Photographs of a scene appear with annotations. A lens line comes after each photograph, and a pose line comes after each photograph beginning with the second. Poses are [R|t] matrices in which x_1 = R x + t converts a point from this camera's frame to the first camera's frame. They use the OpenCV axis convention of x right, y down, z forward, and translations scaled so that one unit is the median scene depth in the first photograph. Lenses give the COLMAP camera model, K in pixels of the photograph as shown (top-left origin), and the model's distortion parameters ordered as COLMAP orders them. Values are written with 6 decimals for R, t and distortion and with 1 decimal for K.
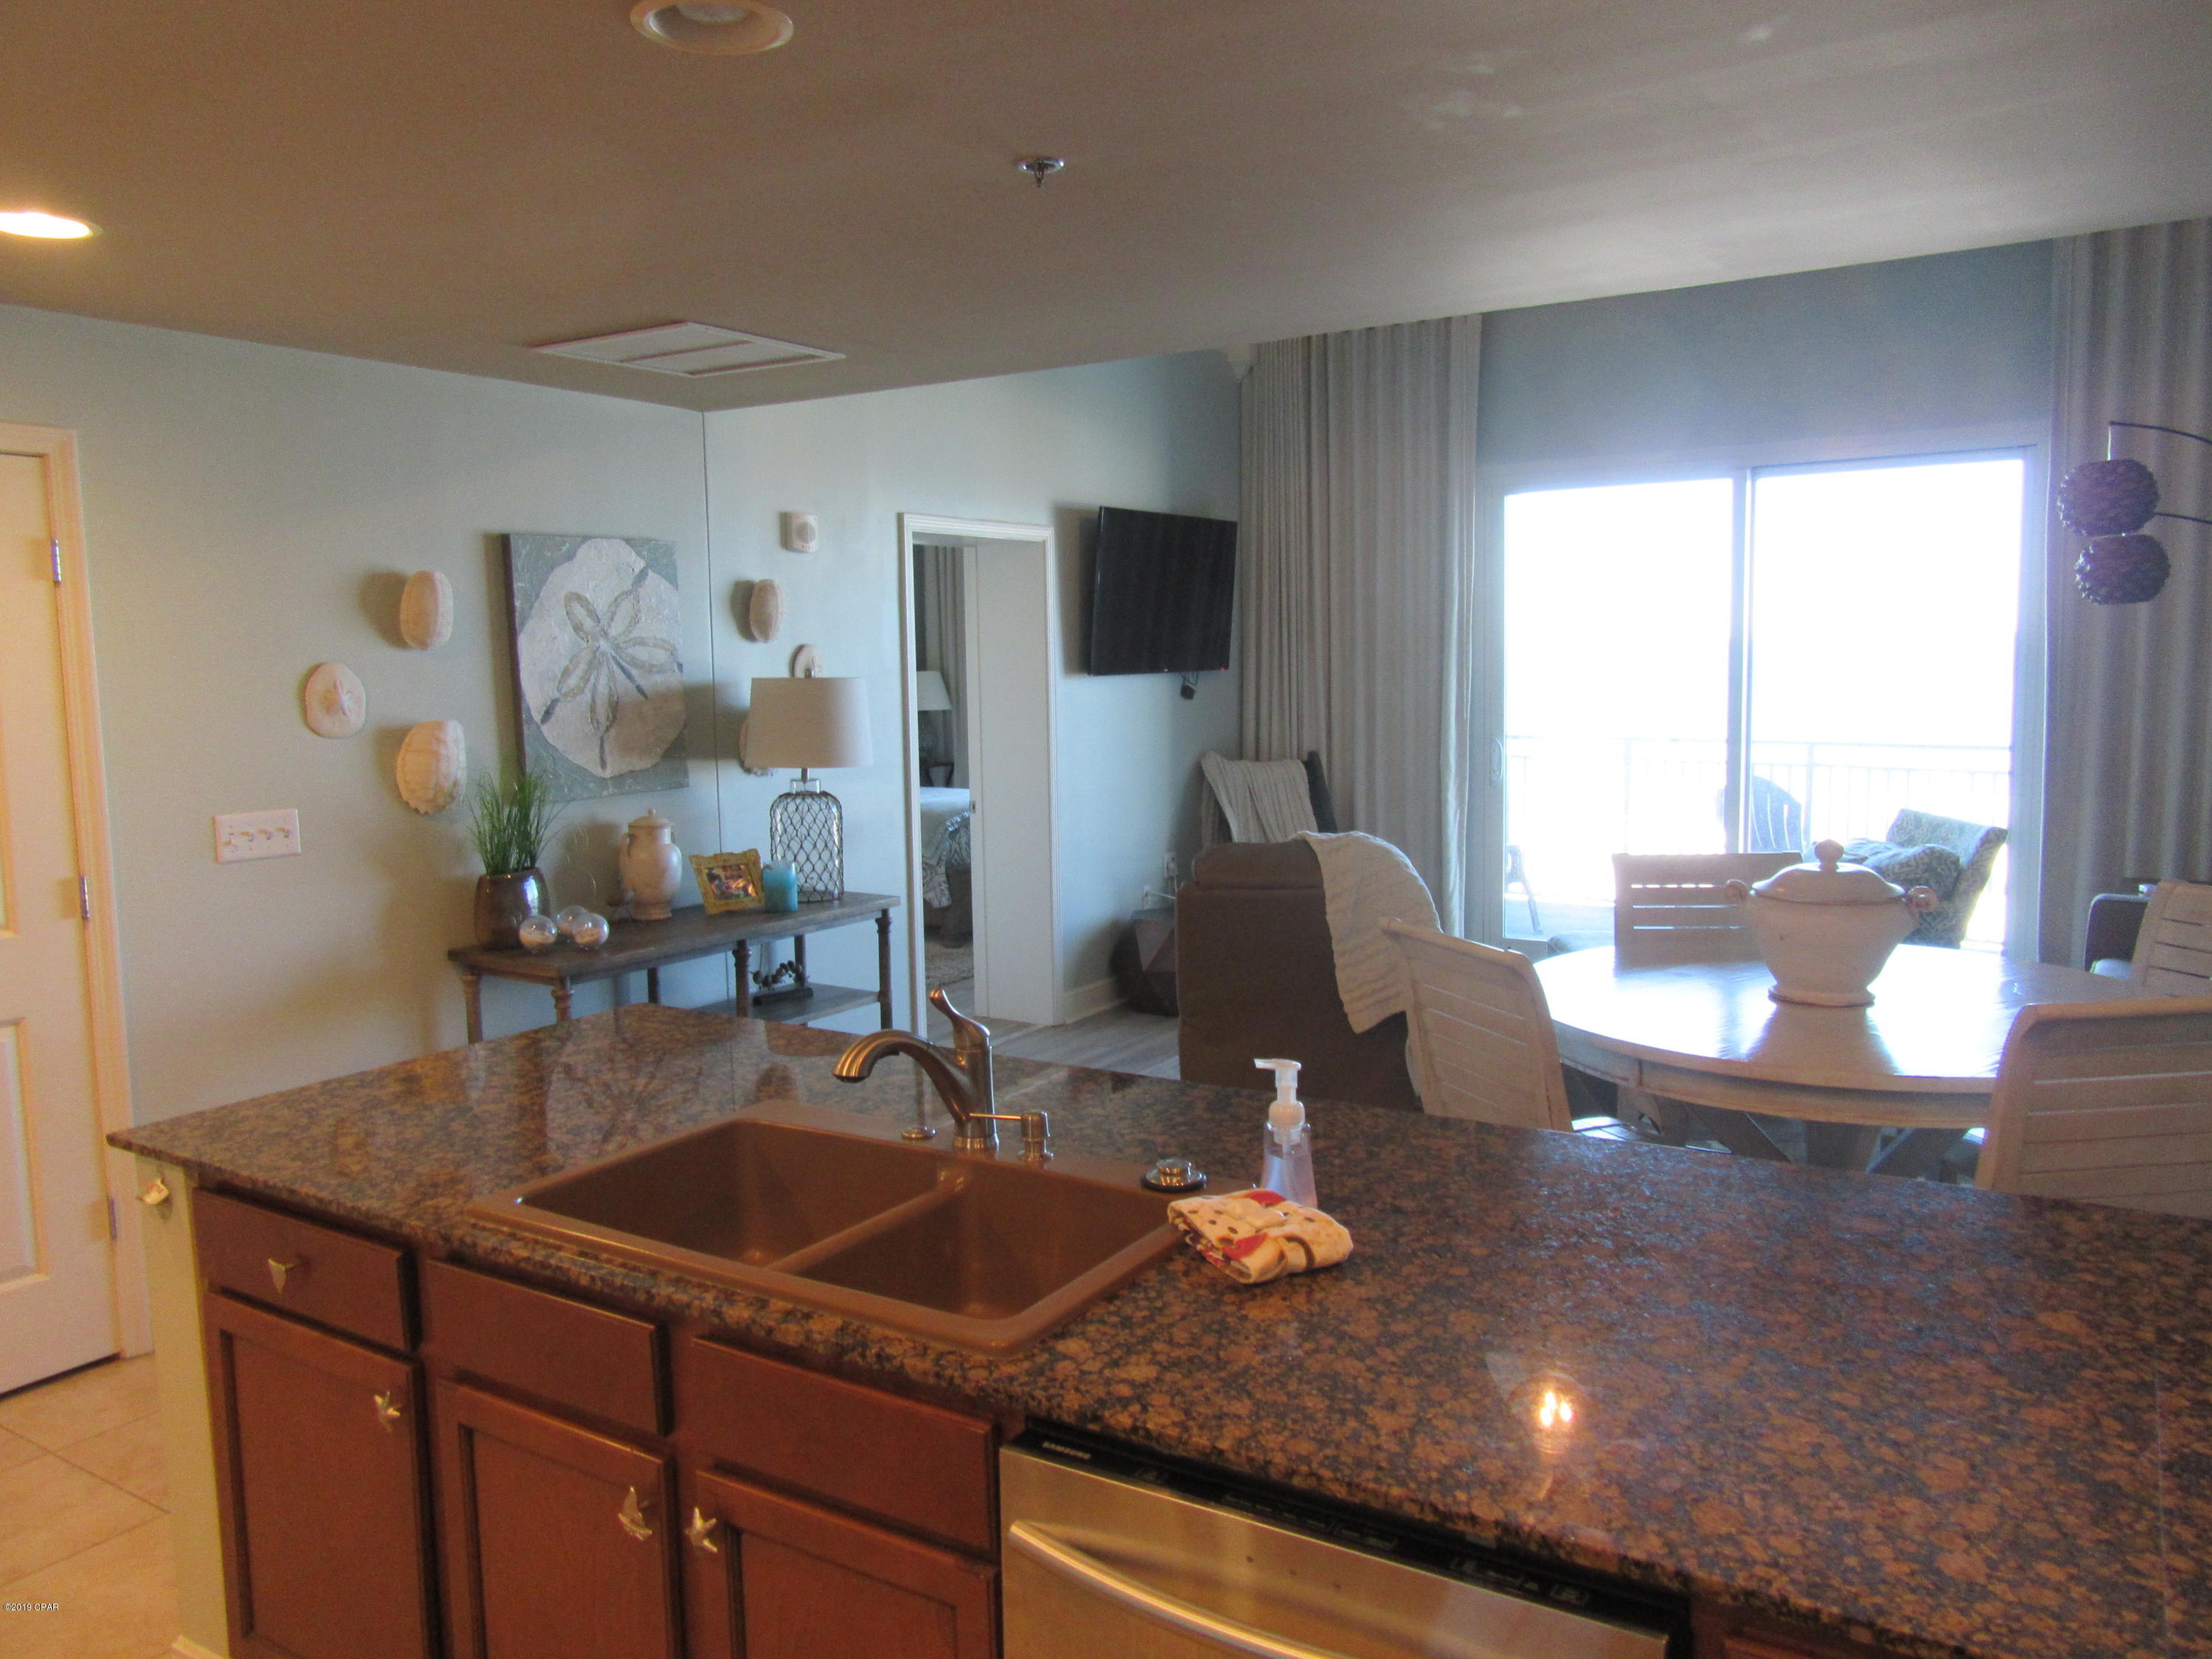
lens RADIAL K [[1614.3, 0, 1109.7], [0, 1614.3, 845.4], [0, 0, 1]] dist [-0.021505, 0.006896]
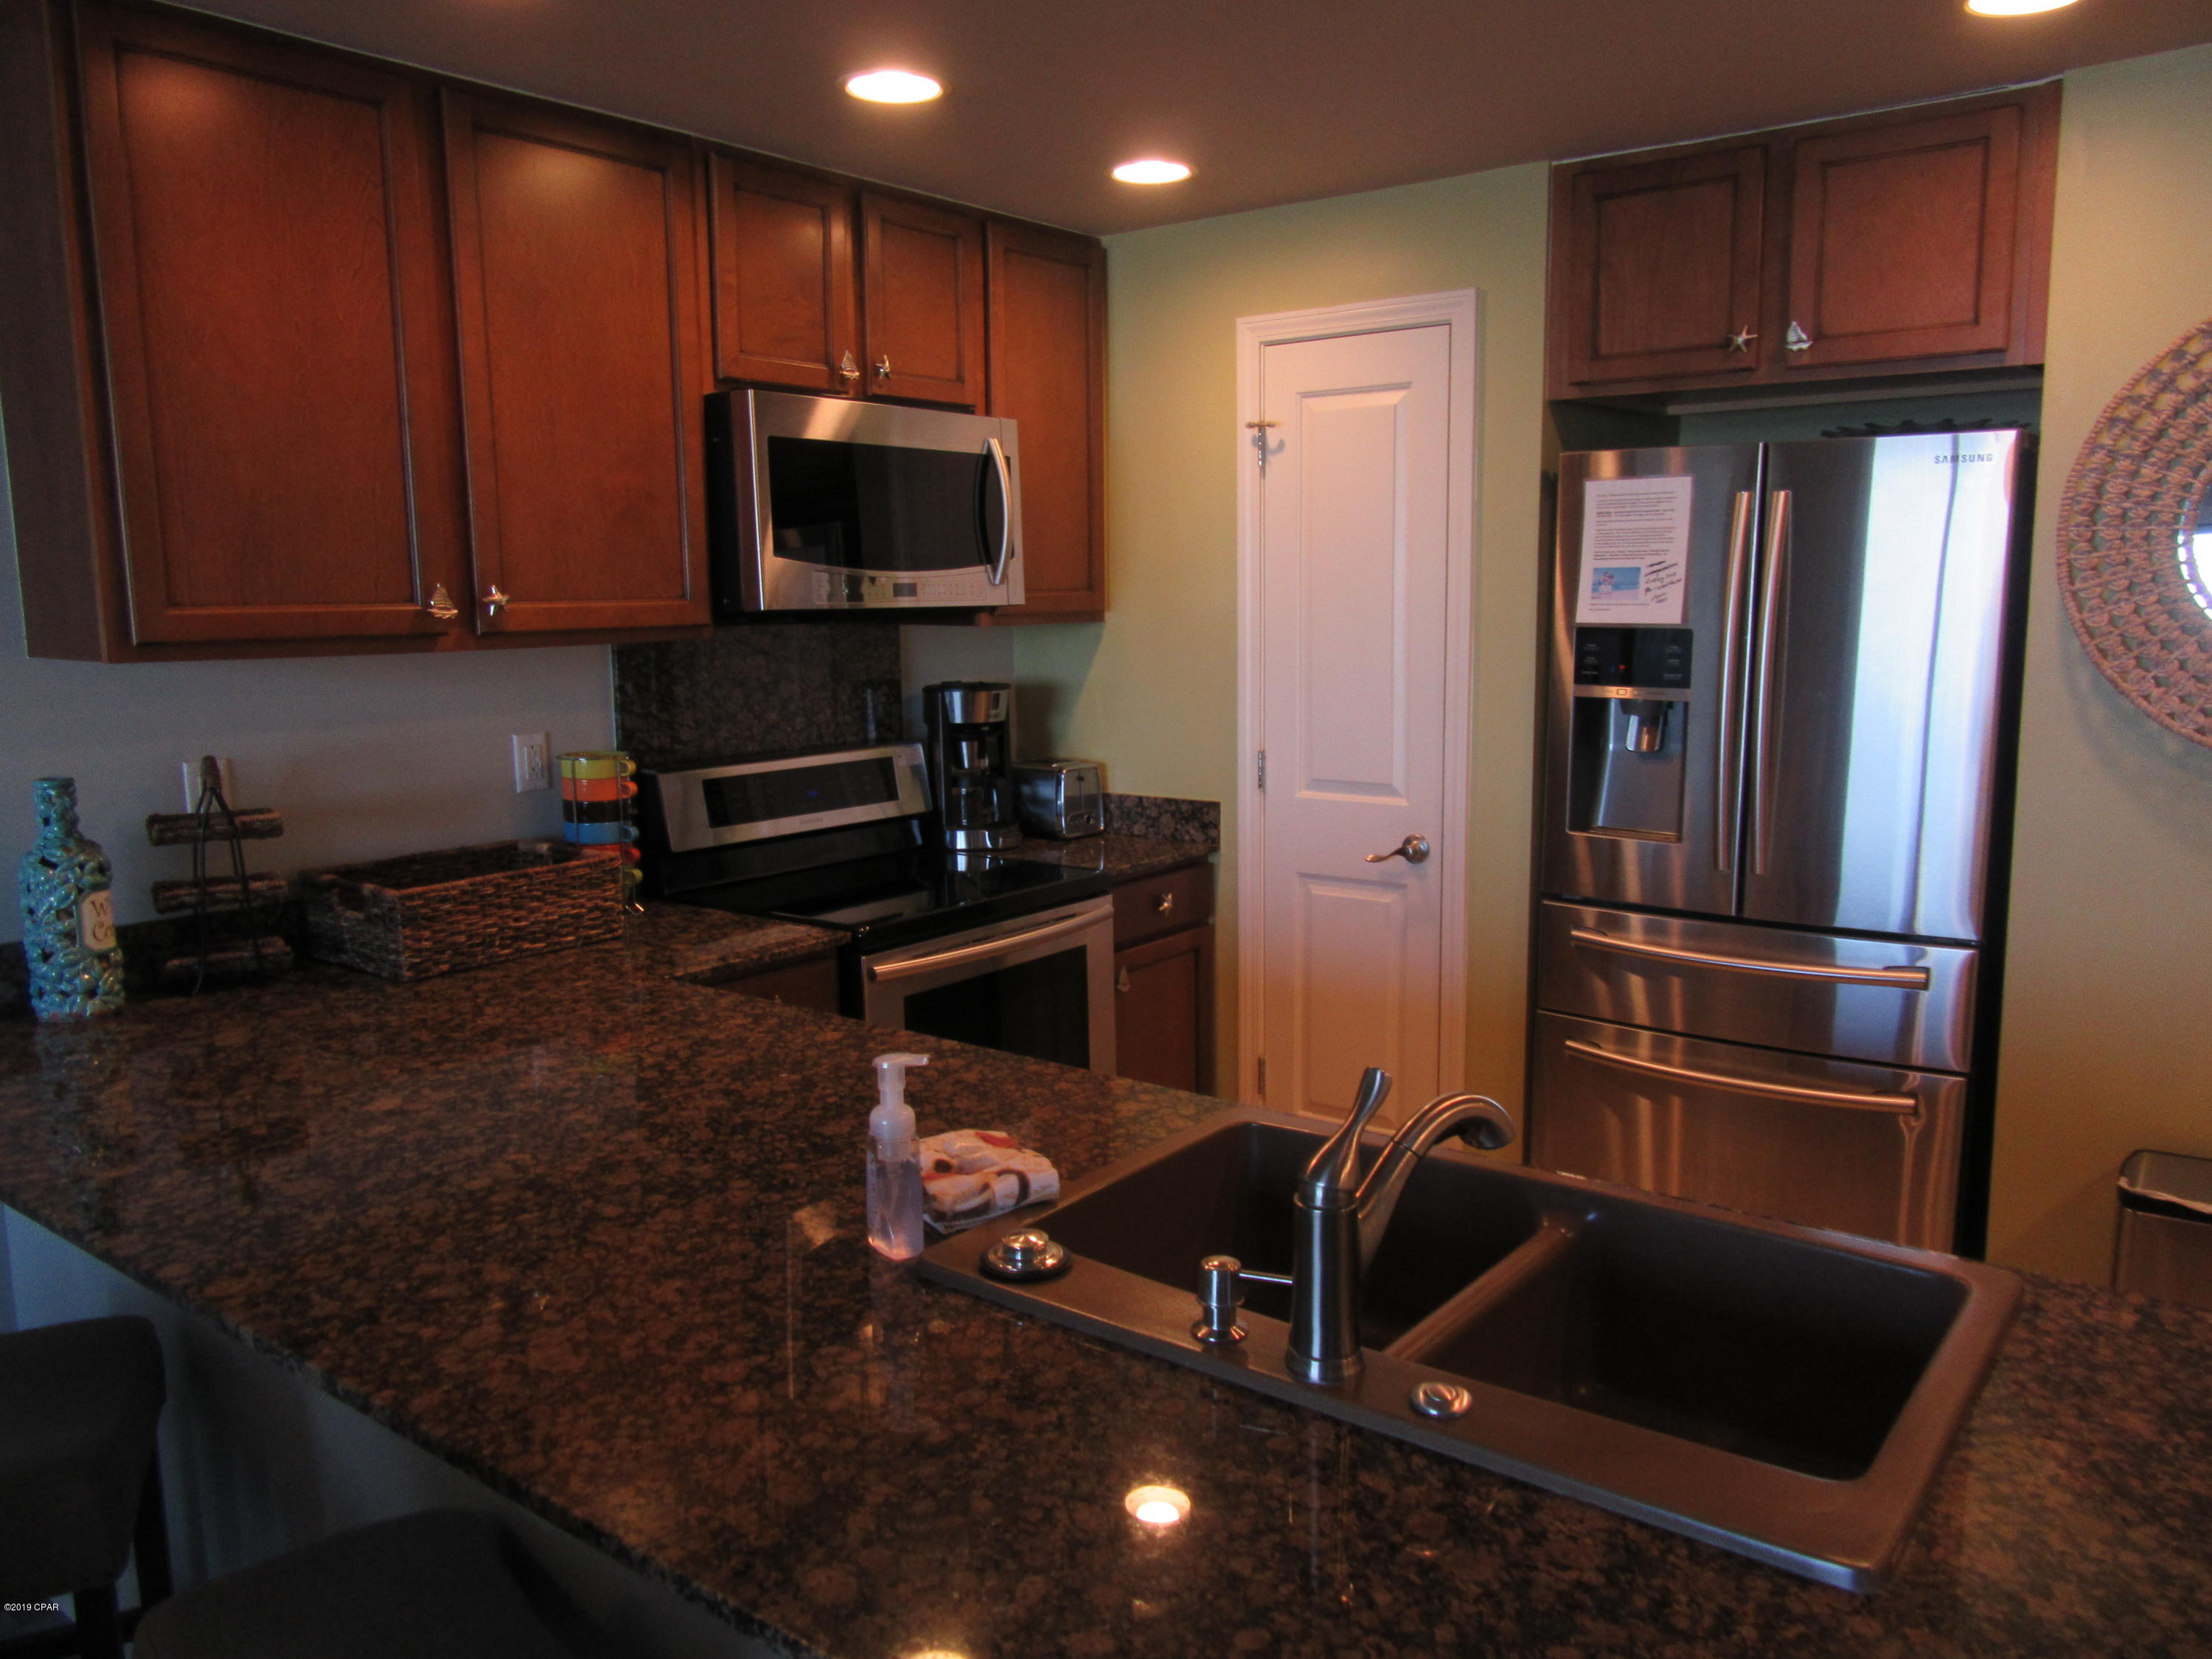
lens RADIAL K [[1614.3, 0, 1109.7], [0, 1614.3, 845.4], [0, 0, 1]] dist [-0.021505, 0.006896]
pose [[-0.995285, 0.015814, 0.095698, -0.028110], [0.041172, 0.962205, 0.269195, -0.066120], [-0.087824, 0.271866, -0.958319, 0.672398]]
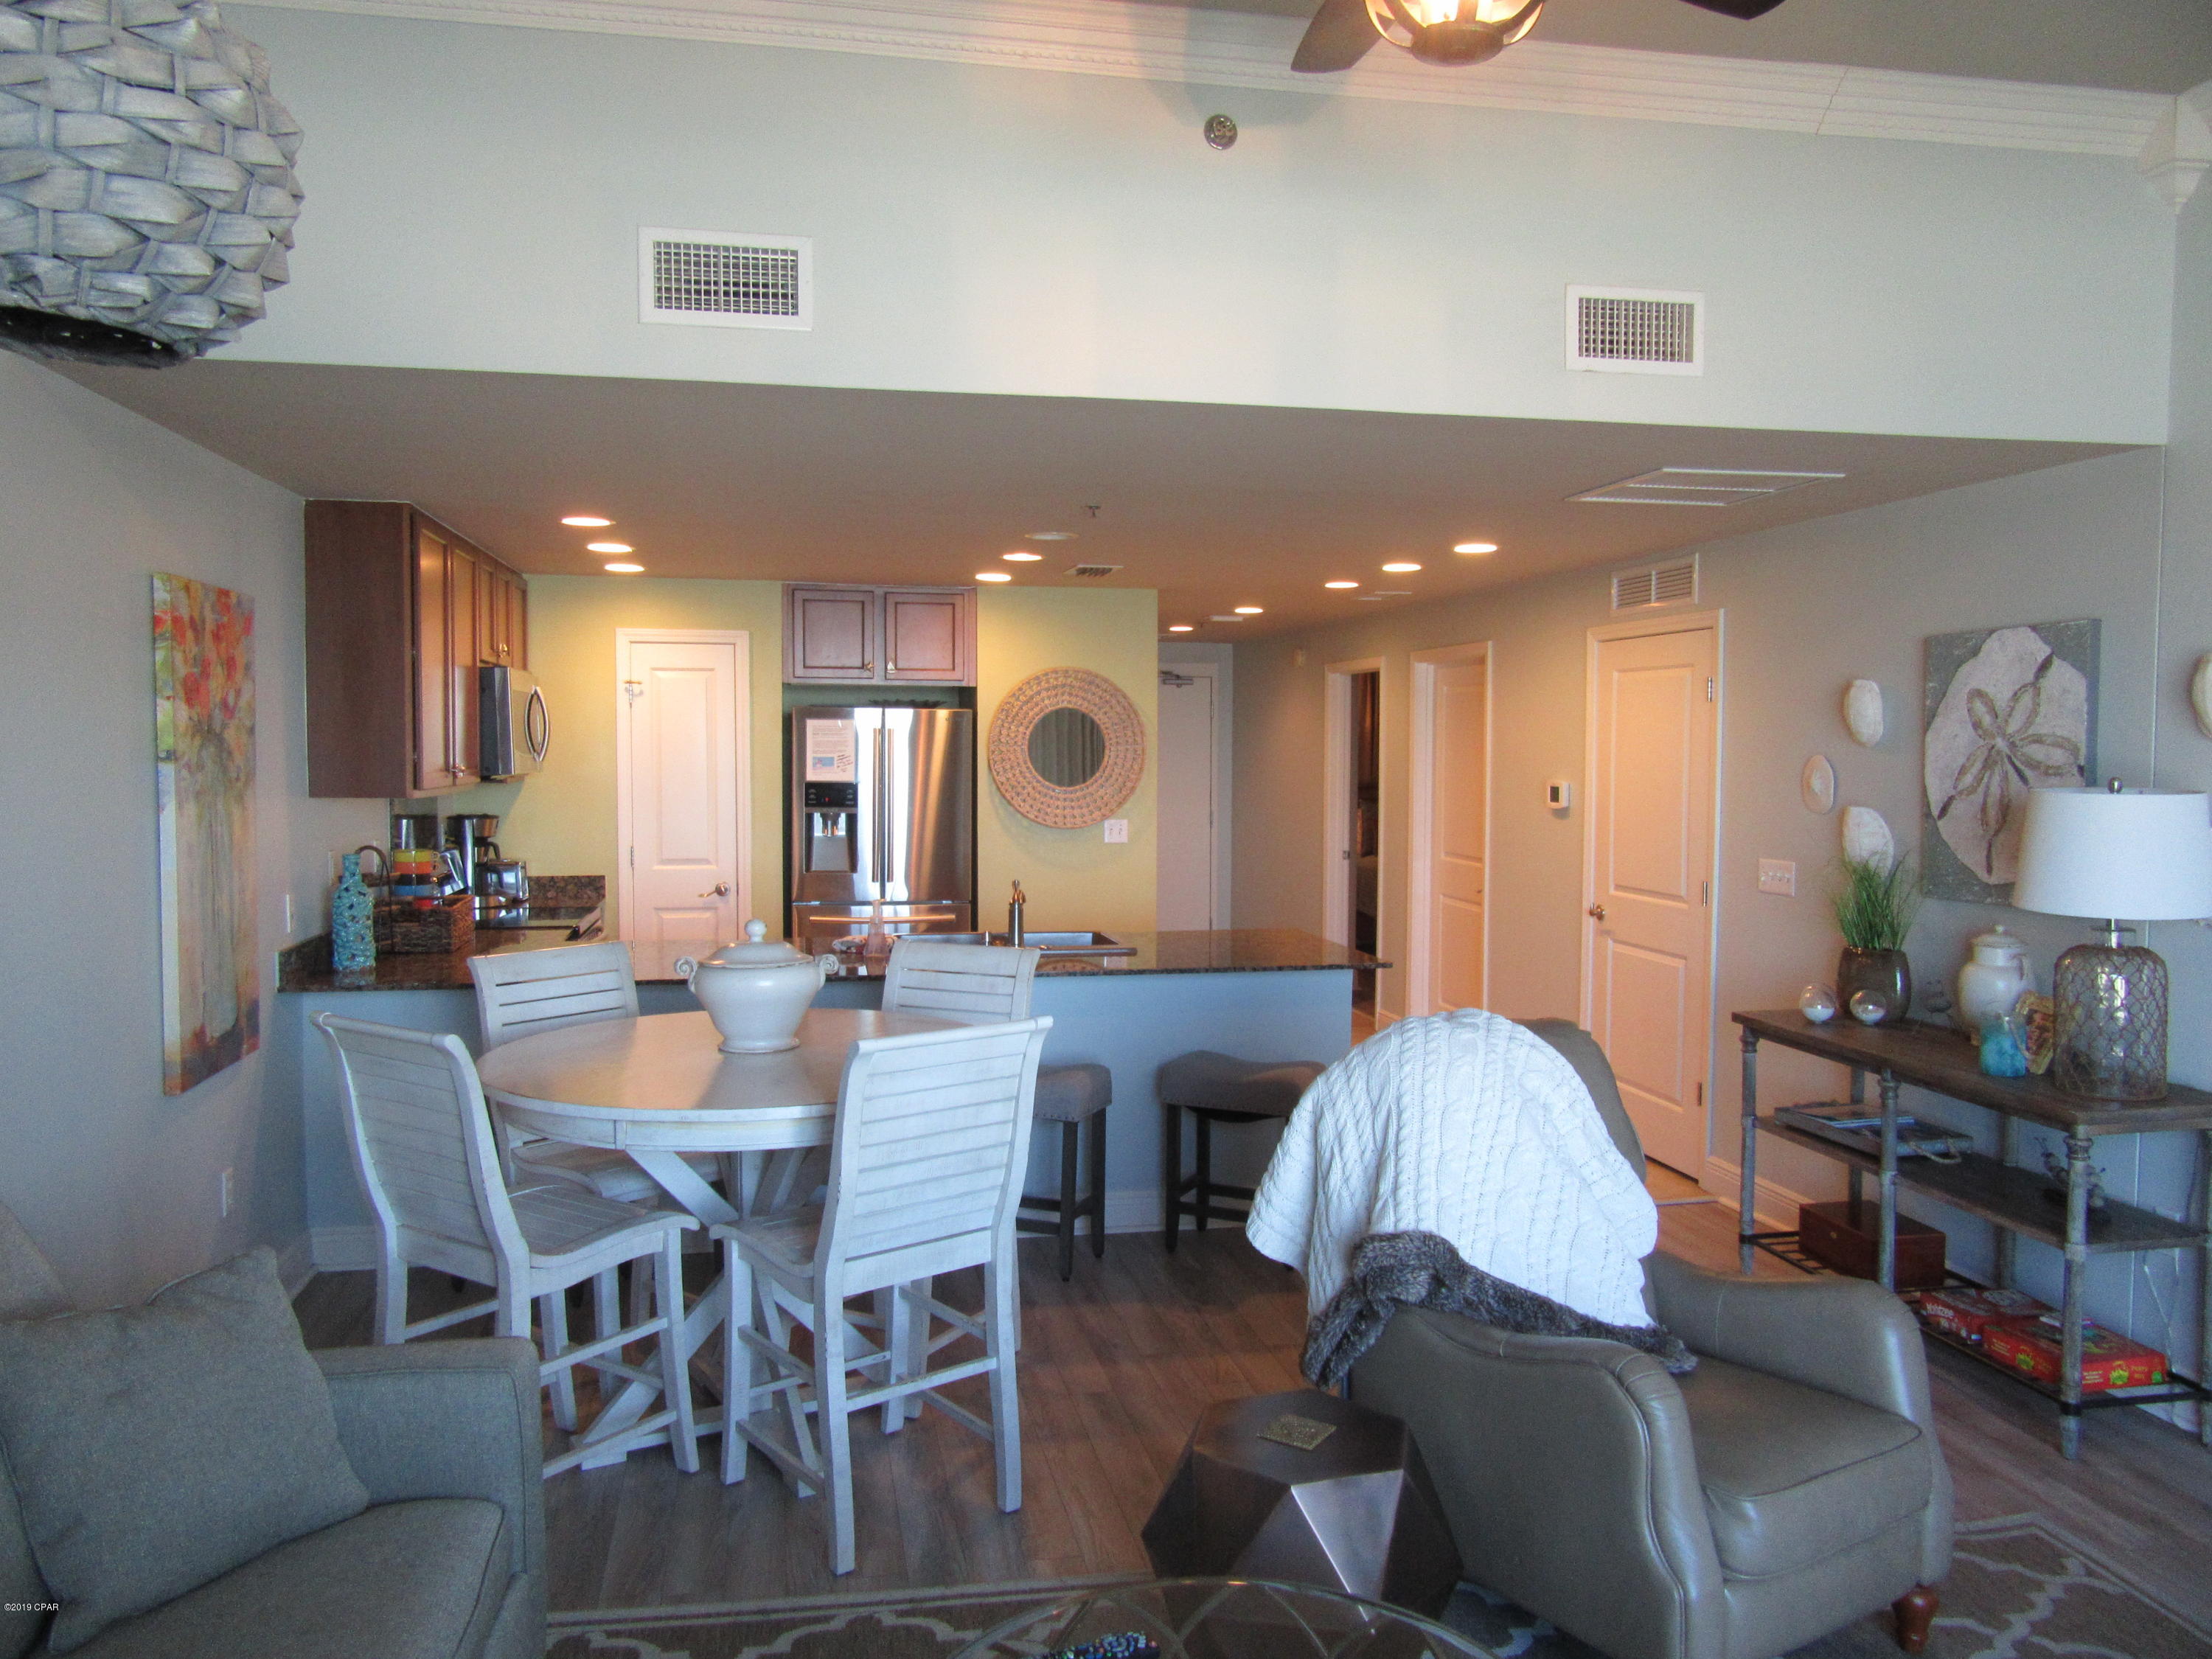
lens RADIAL K [[1598.1, 0, 1106.0], [0, 1598.1, 829.5], [0, 0, 1]] dist [-0.005051, -0.006006]
pose [[-0.722293, 0.051296, -0.689682, 0.672767], [-0.073981, 0.985792, 0.150798, -0.169358], [0.687619, 0.159944, -0.708236, 1.257307]]
